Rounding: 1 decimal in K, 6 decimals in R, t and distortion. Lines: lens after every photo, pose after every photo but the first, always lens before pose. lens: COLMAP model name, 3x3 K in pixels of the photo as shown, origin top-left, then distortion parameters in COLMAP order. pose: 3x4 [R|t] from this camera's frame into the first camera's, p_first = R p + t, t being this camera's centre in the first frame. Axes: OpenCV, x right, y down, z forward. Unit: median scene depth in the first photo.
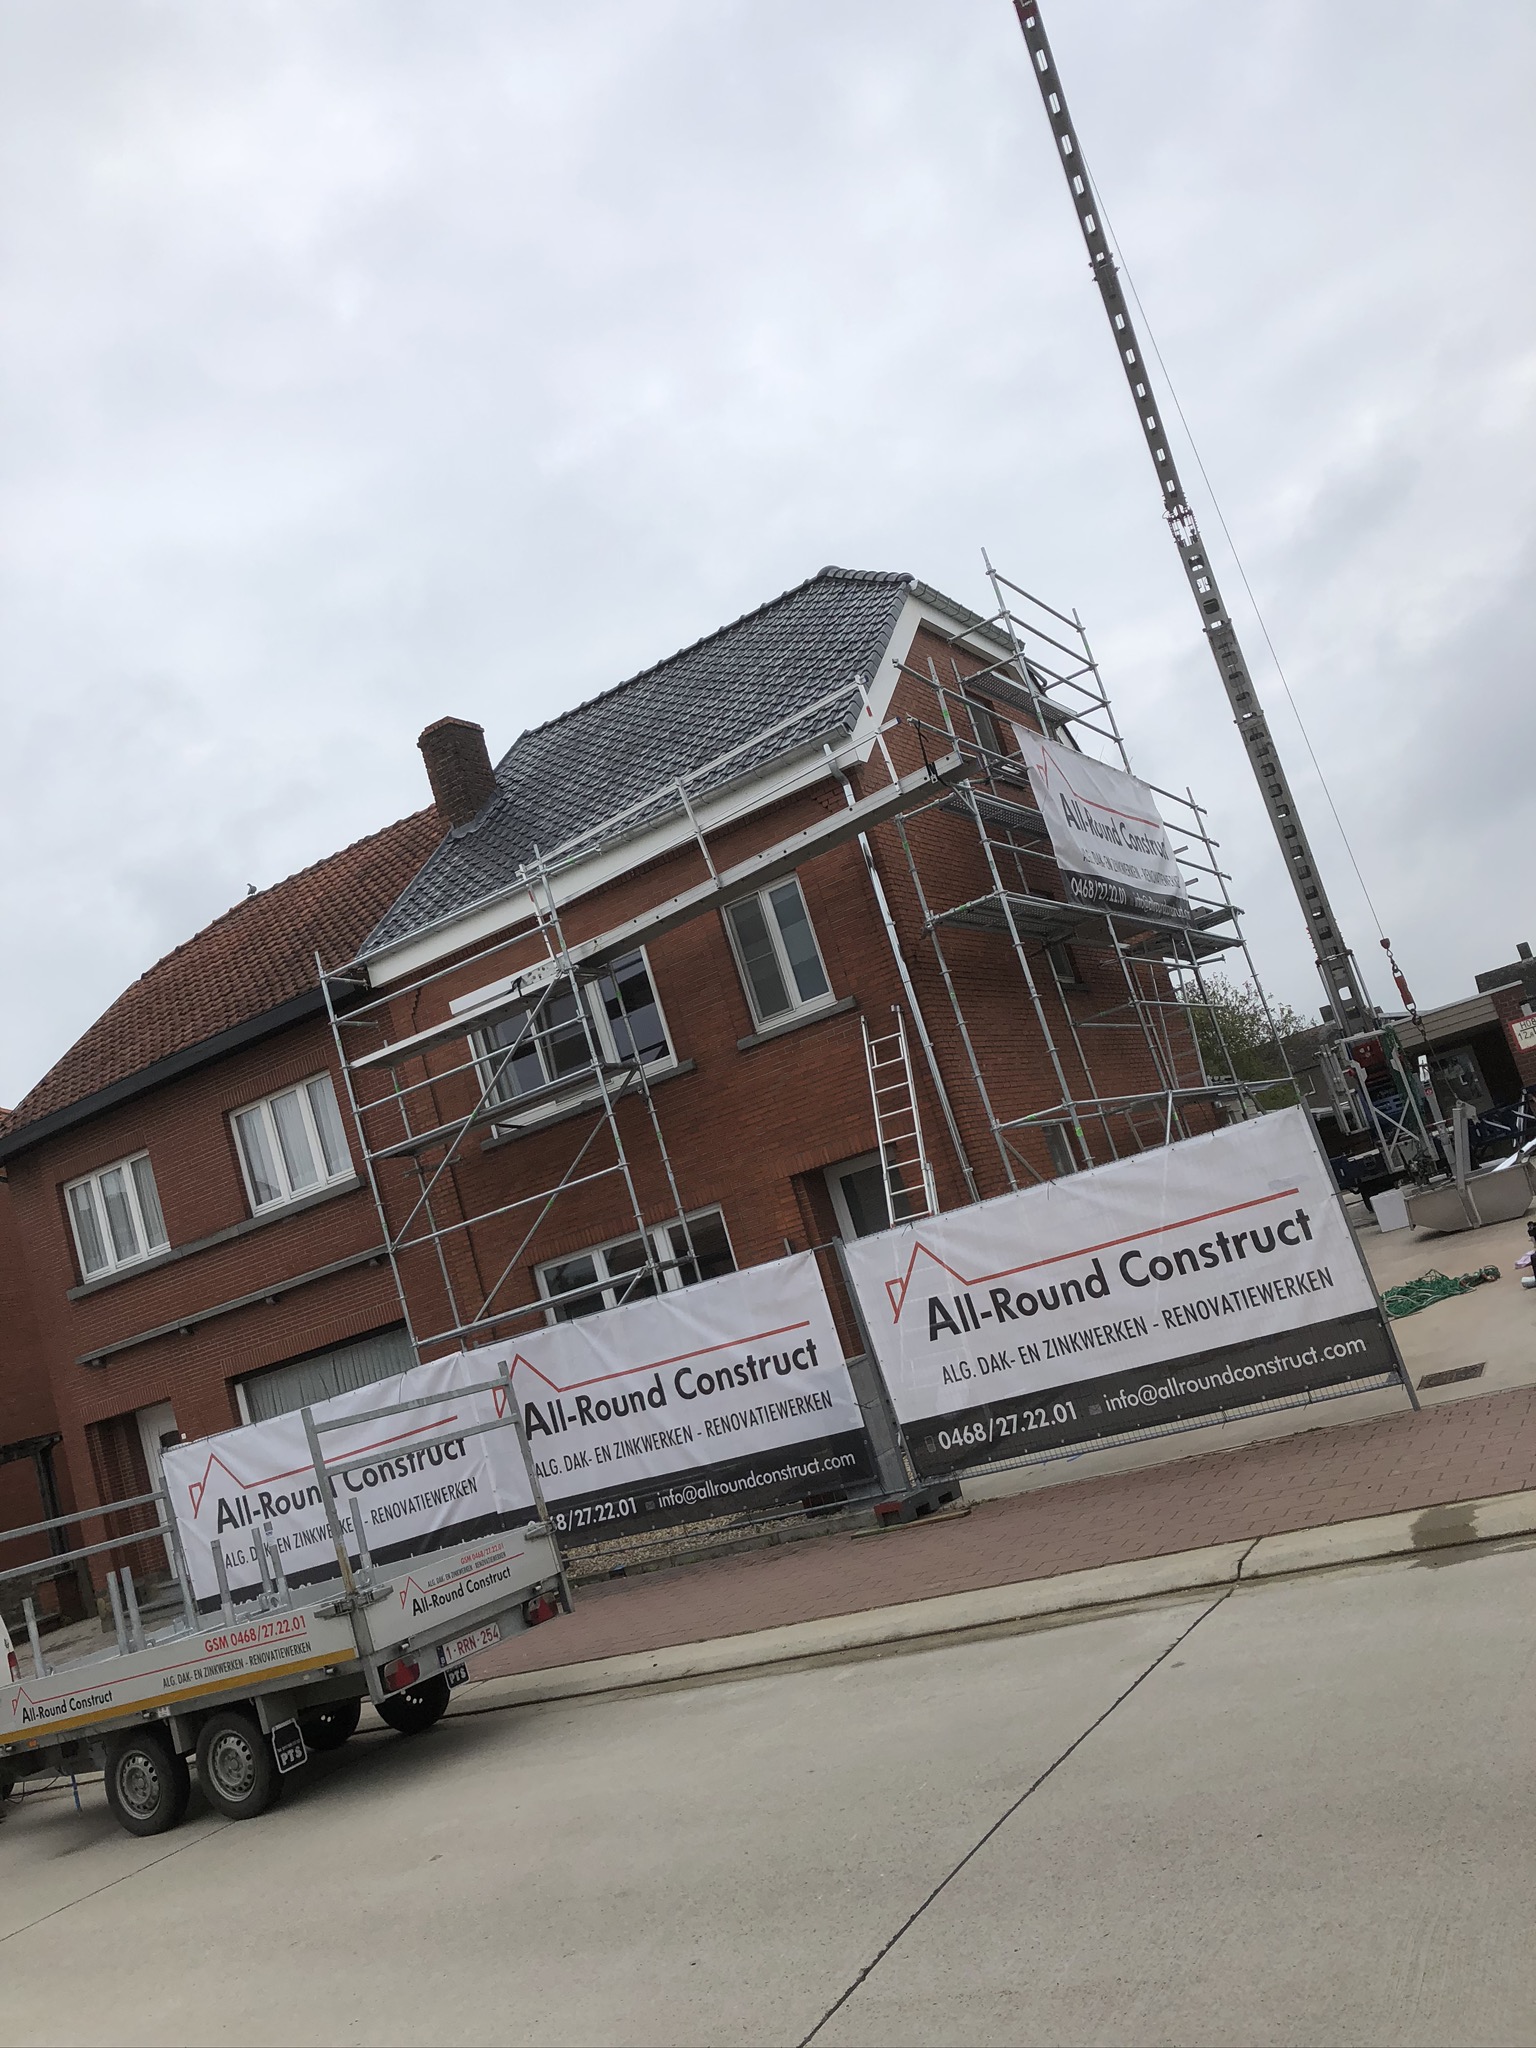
lens RADIAL K [[1679.7, 0, 725.6], [0, 1679.7, 1009.1], [0, 0, 1]] dist [0.054317, -0.084998]
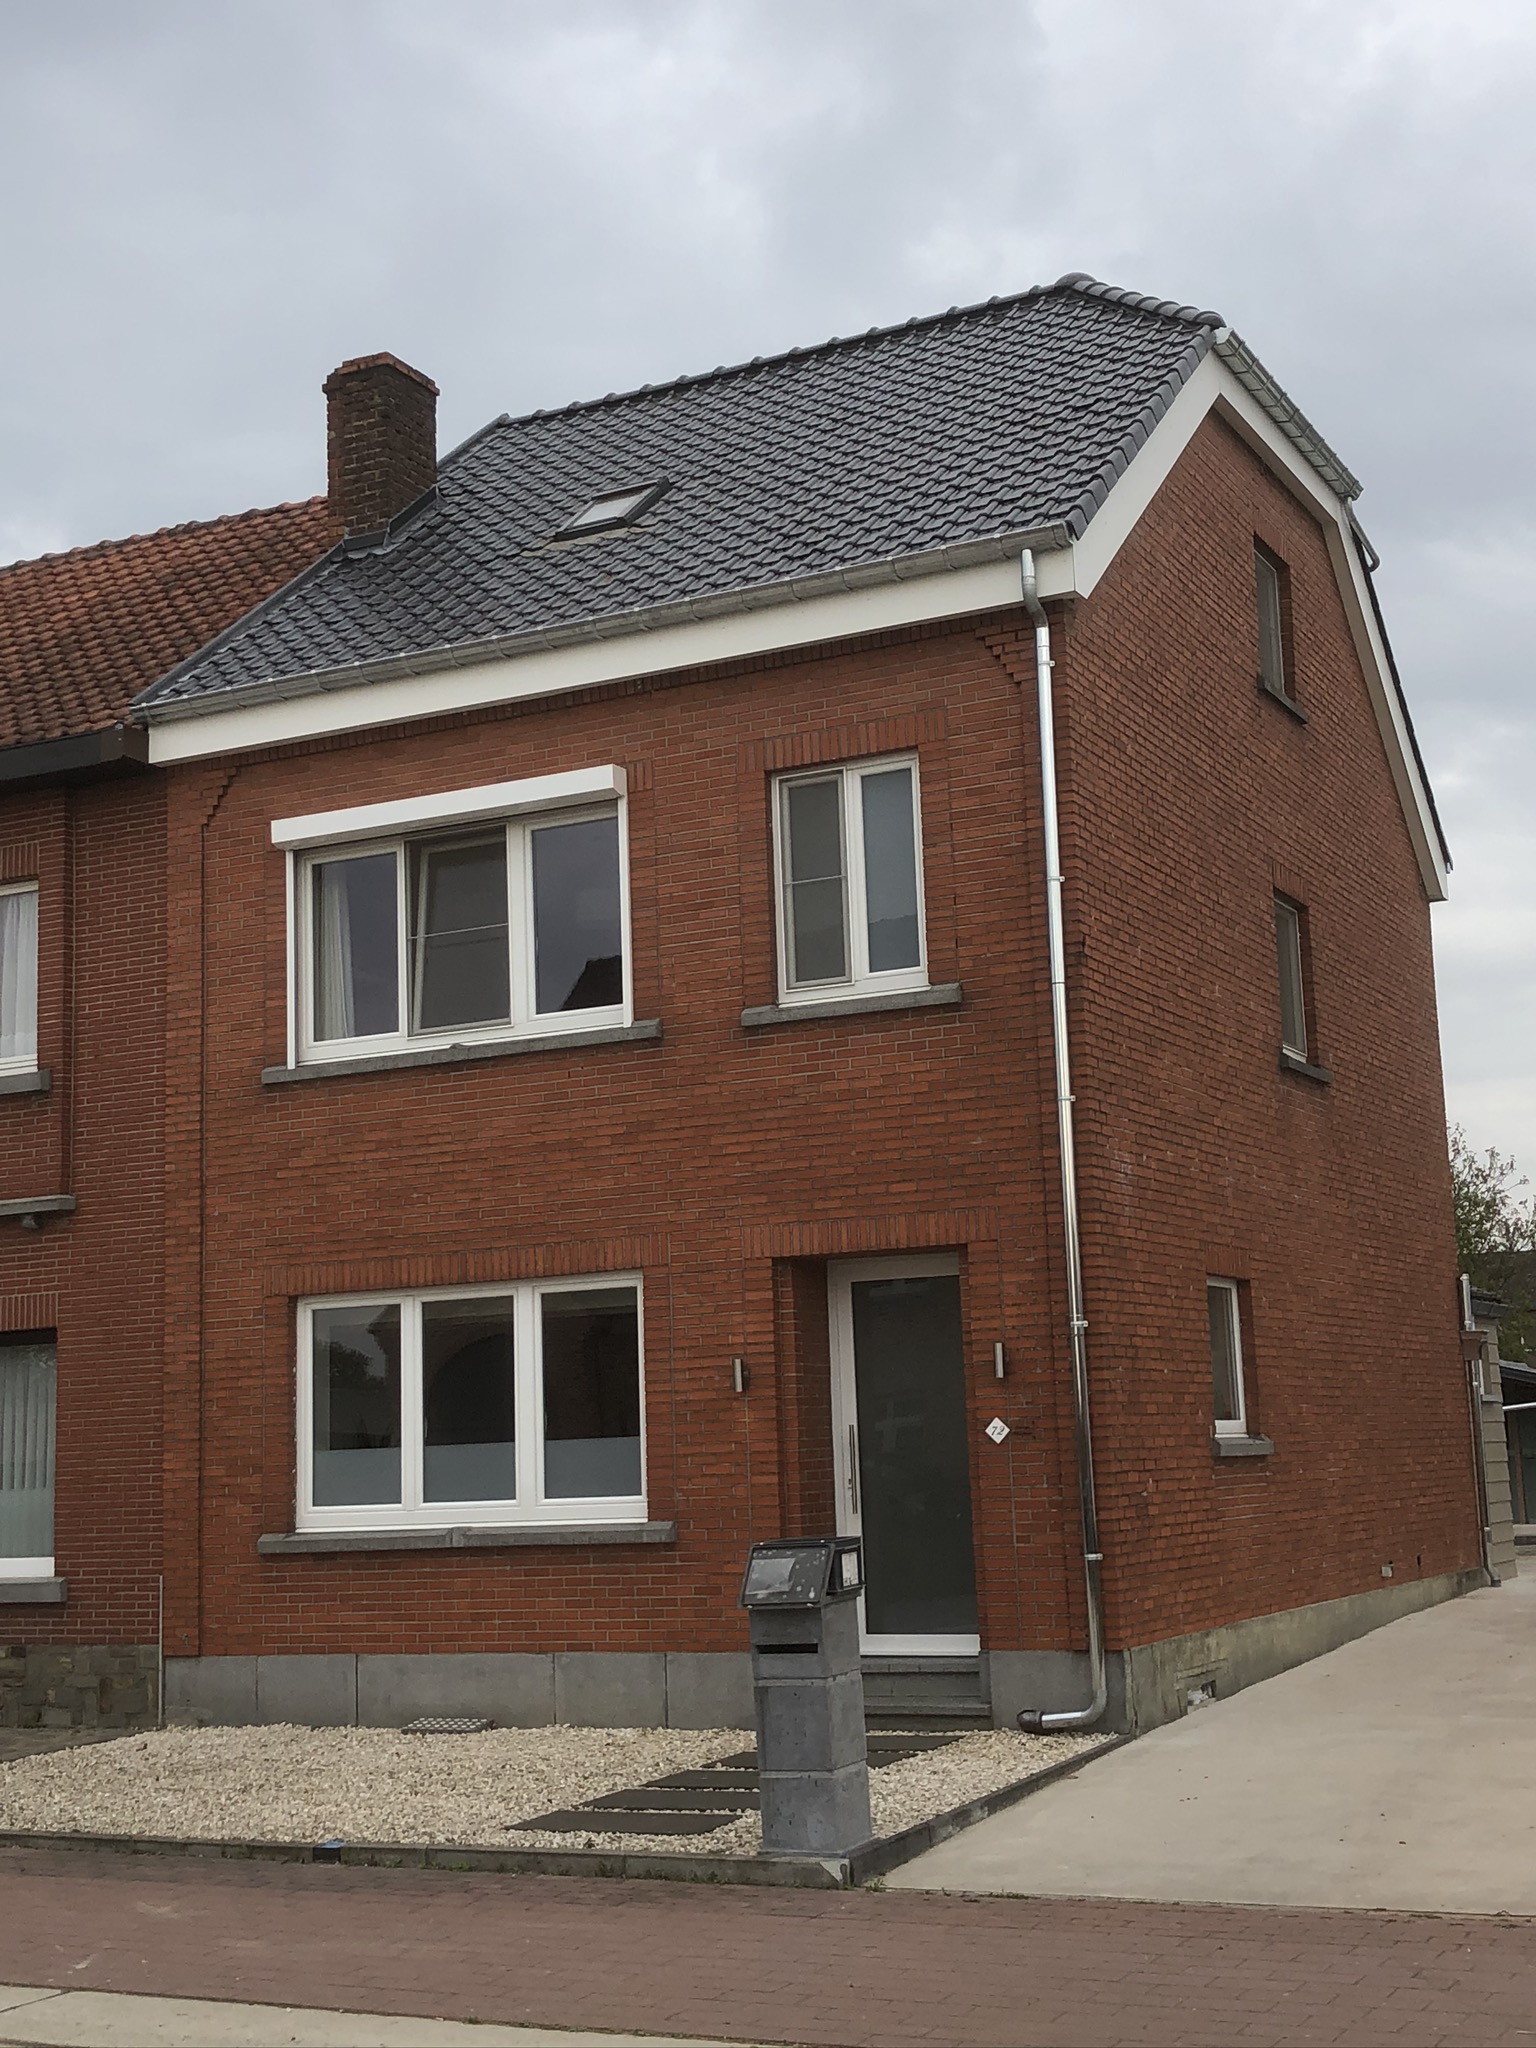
lens RADIAL K [[2729.1, 0, 751.0], [0, 2729.1, 1007.6], [0, 0, 1]] dist [0.045207, 0.000000]
pose [[0.966892, 0.252821, 0.034652, -0.021444], [-0.253017, 0.967461, 0.001330, 0.015140], [-0.033188, -0.010053, 0.999399, 0.054252]]
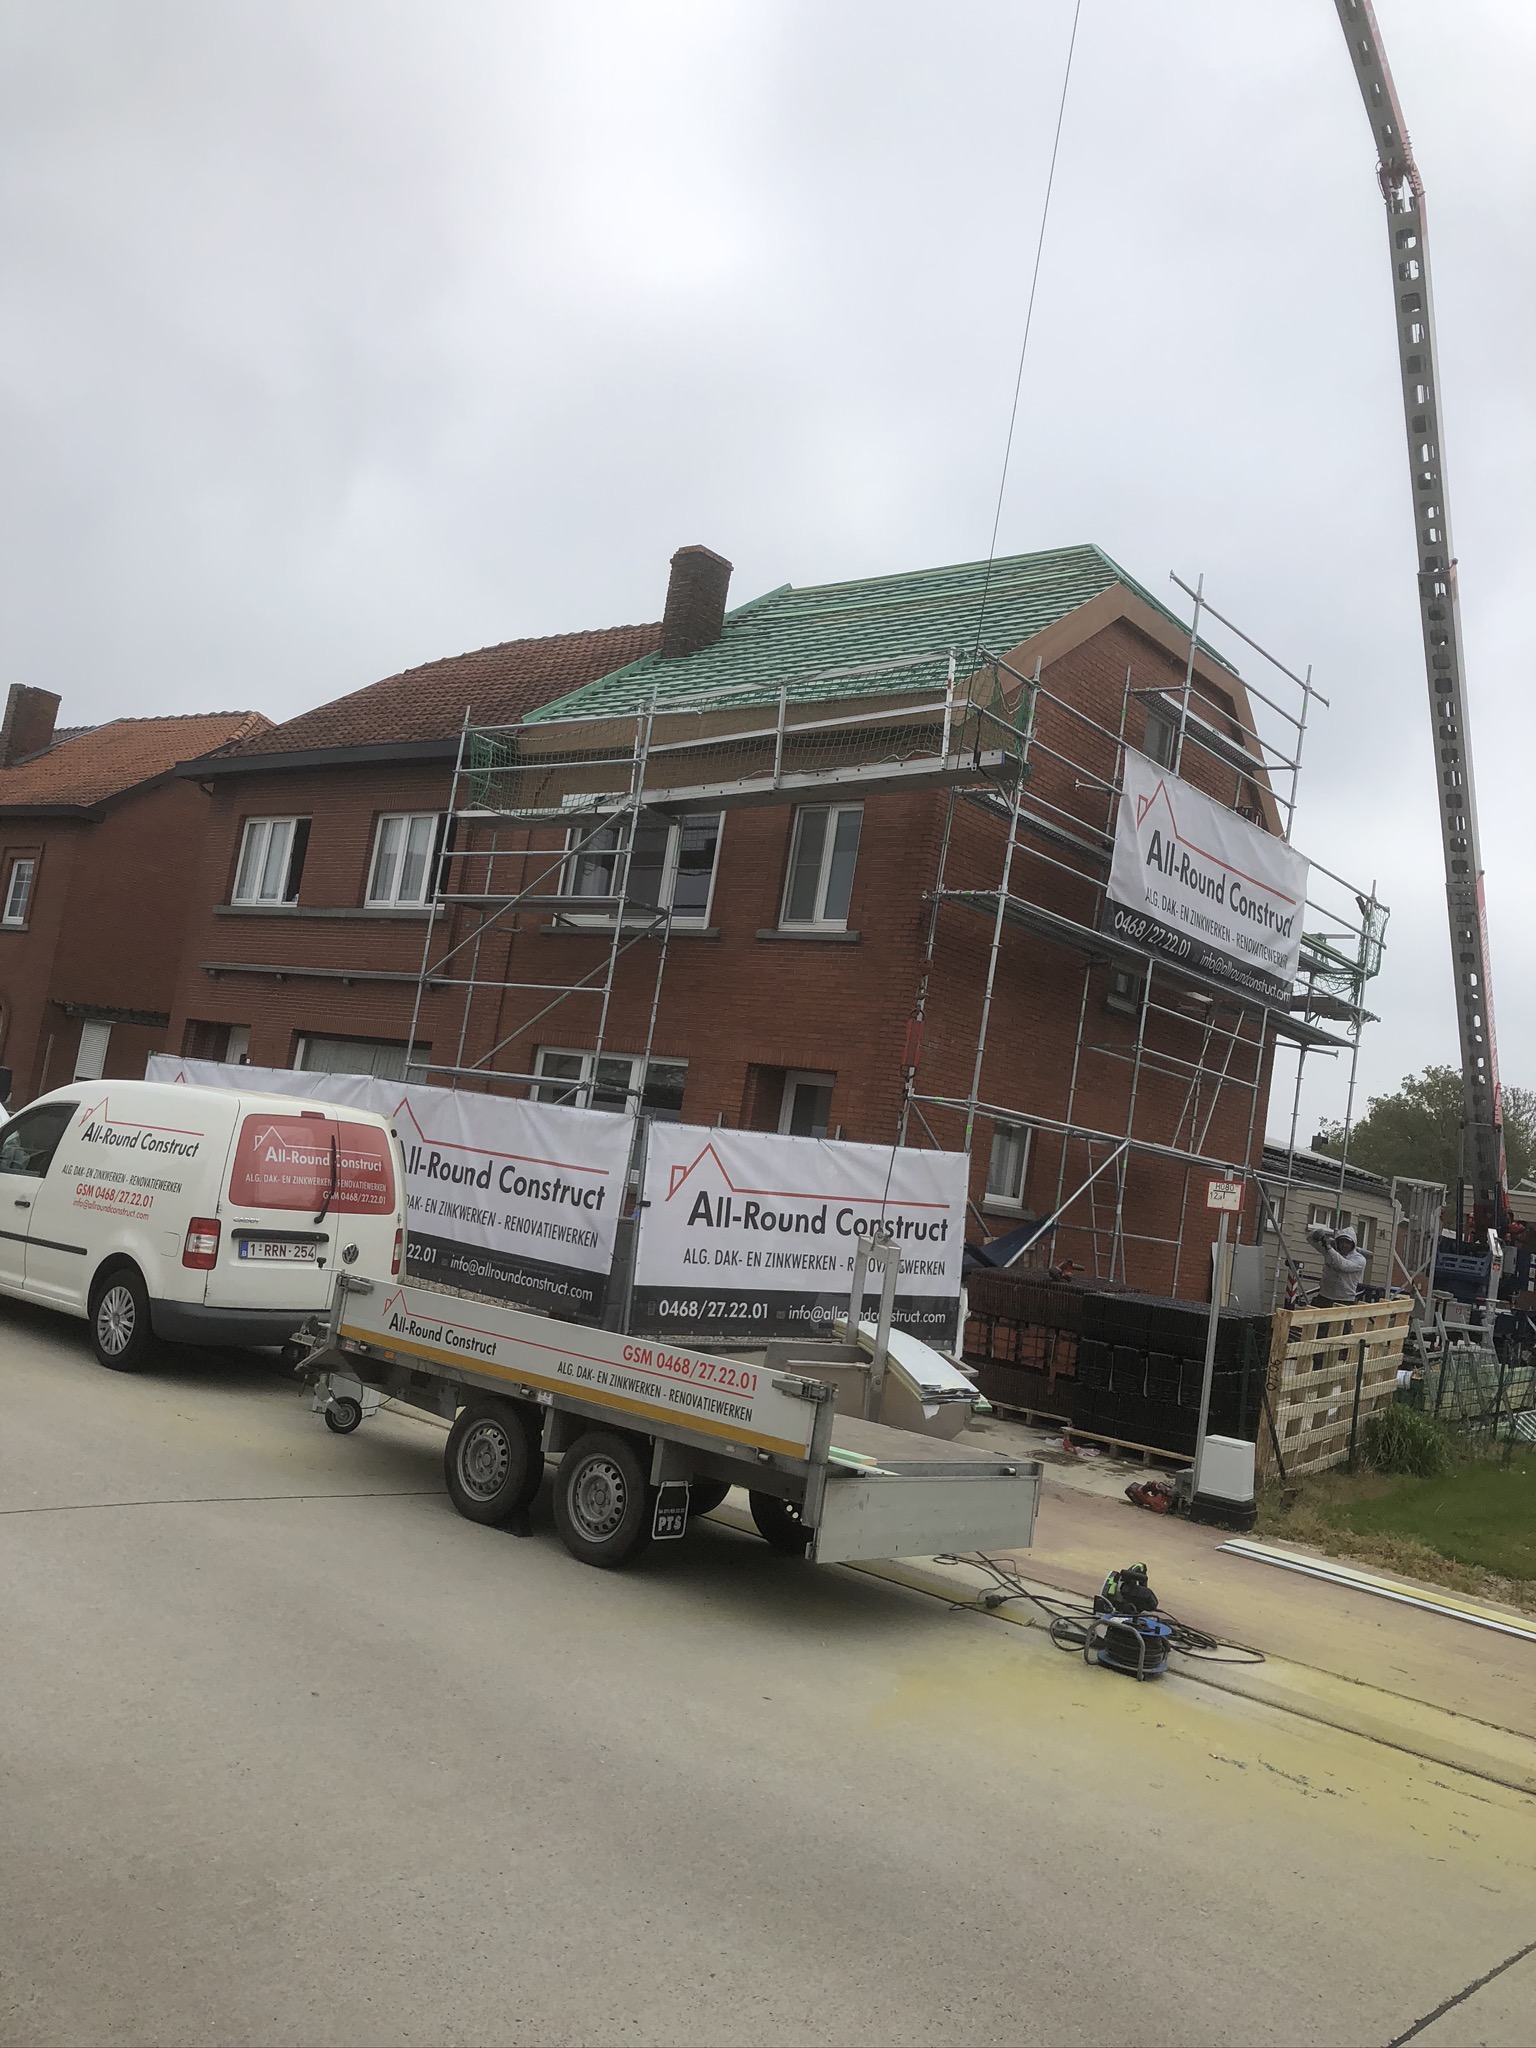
lens RADIAL K [[1679.7, 0, 730.7], [0, 1679.7, 1010.3], [0, 0, 1]] dist [0.054317, -0.084998]
pose [[0.897015, 0.402166, -0.183375, 0.193063], [-0.382712, 0.914250, 0.132959, -0.064030], [0.221122, -0.049086, 0.974010, -0.048797]]
